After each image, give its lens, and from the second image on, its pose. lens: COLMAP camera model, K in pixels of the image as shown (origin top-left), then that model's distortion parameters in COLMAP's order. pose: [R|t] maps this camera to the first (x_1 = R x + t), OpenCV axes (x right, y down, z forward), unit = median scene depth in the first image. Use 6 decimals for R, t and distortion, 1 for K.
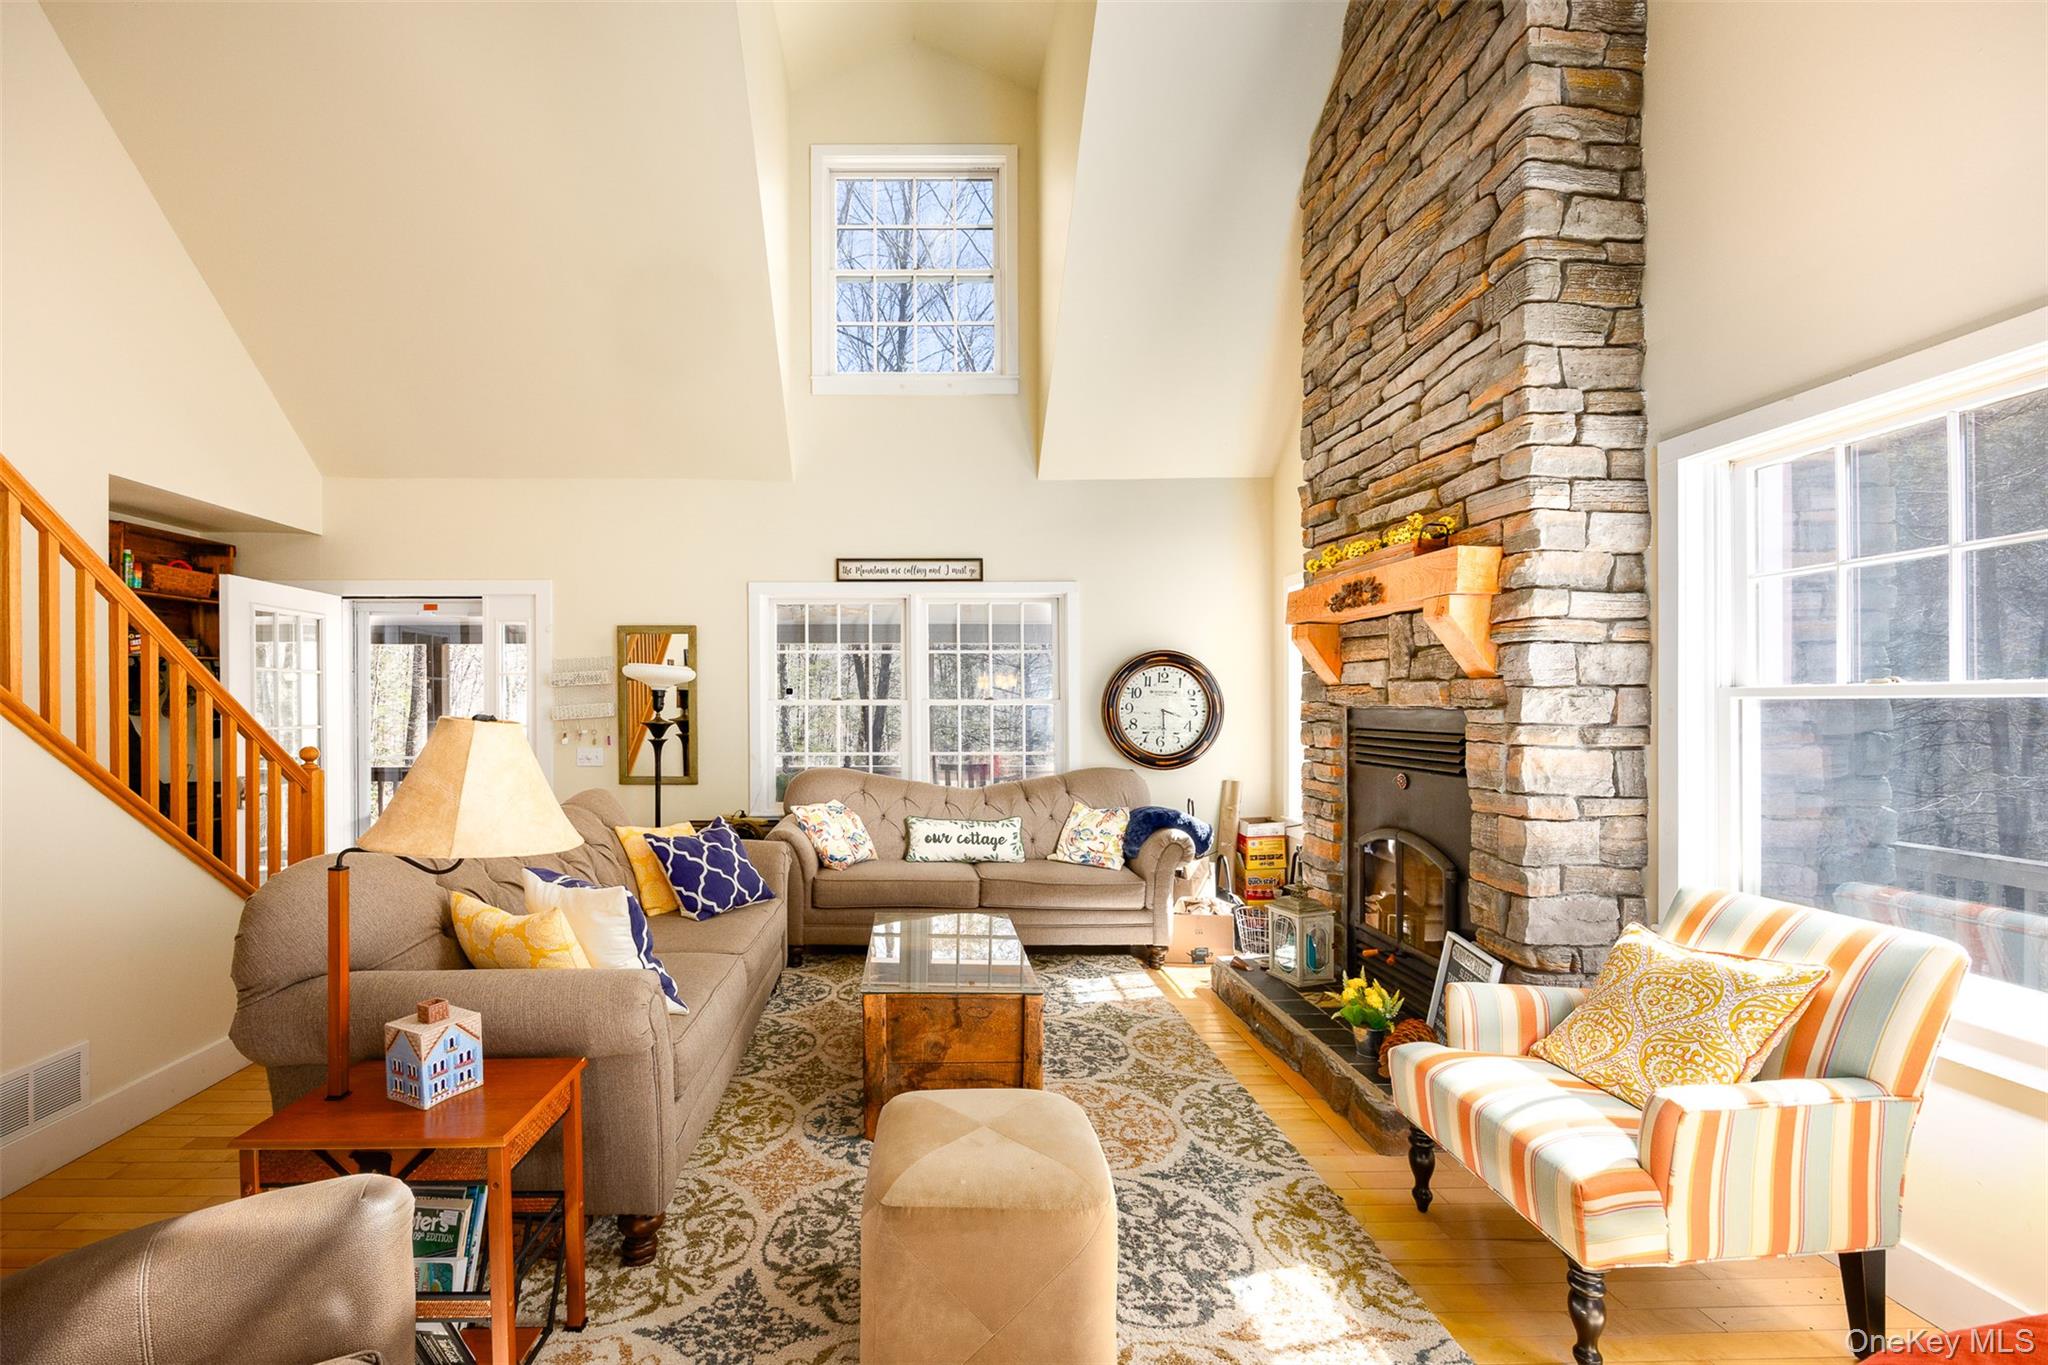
lens RADIAL K [[856.2, 0, 928.0], [0, 856.2, 707.3], [0, 0, 1]] dist [-0.011293, 0.000018]
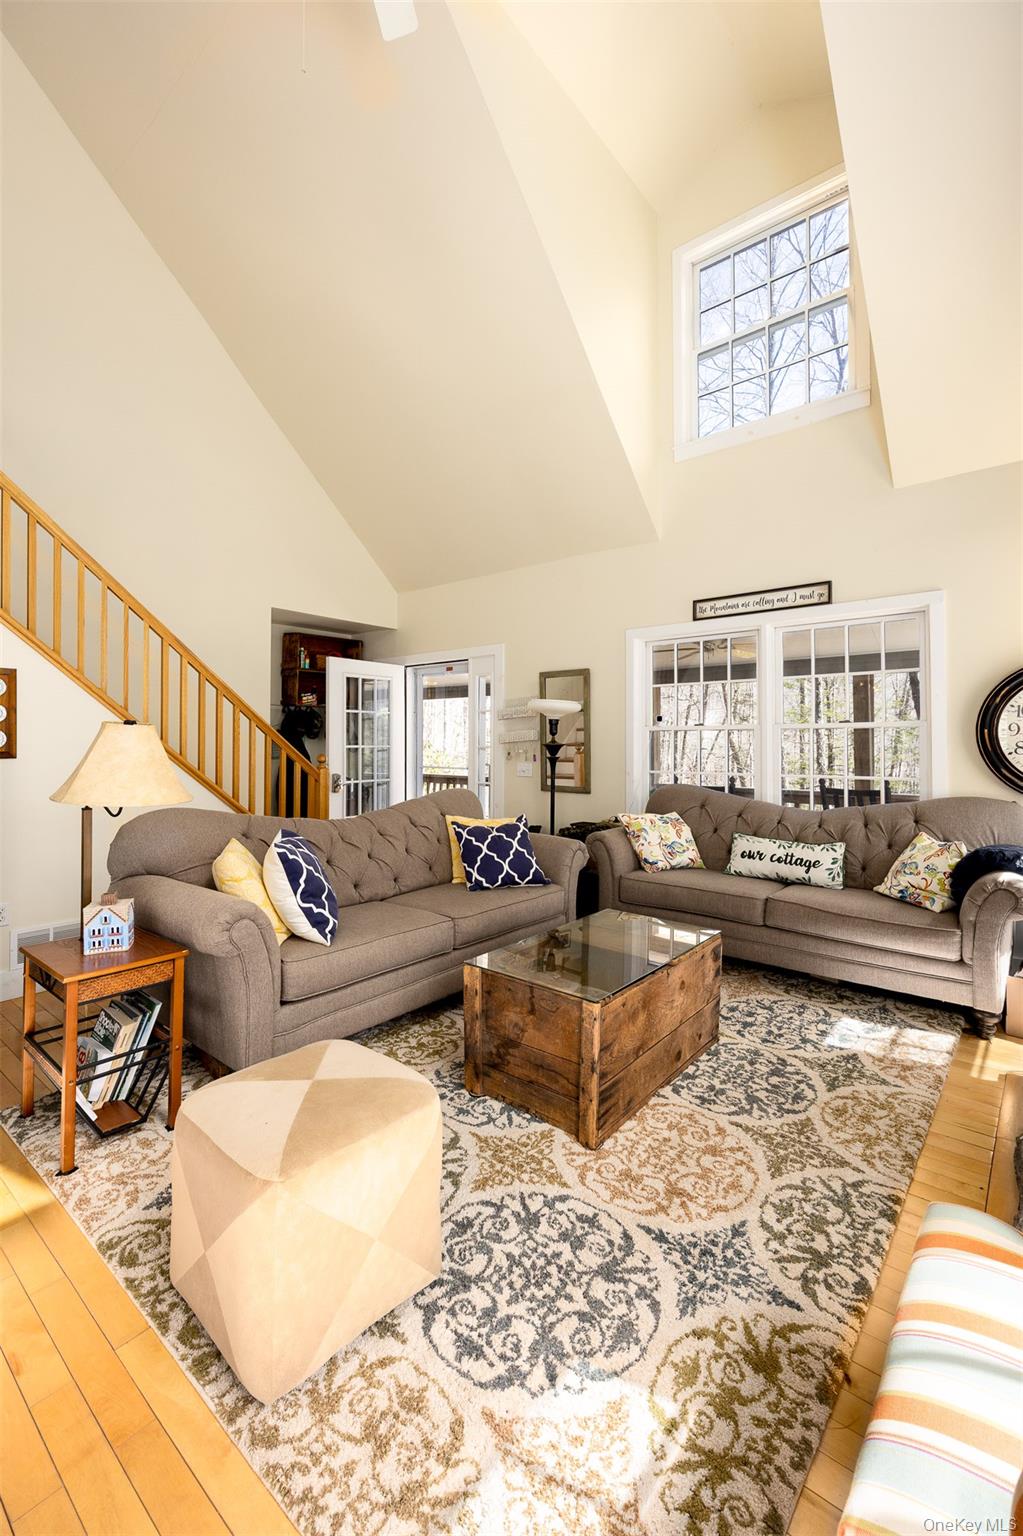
lens RADIAL K [[670.9, 0, 511.6], [0, 670.9, 730.4], [0, 0, 1]] dist [-0.009314, -0.000073]
pose [[0.760843, -0.011480, -0.648834, 0.334219], [-0.002272, 0.999790, -0.020354, 0.020063], [0.648932, 0.016960, 0.760658, 0.197248]]
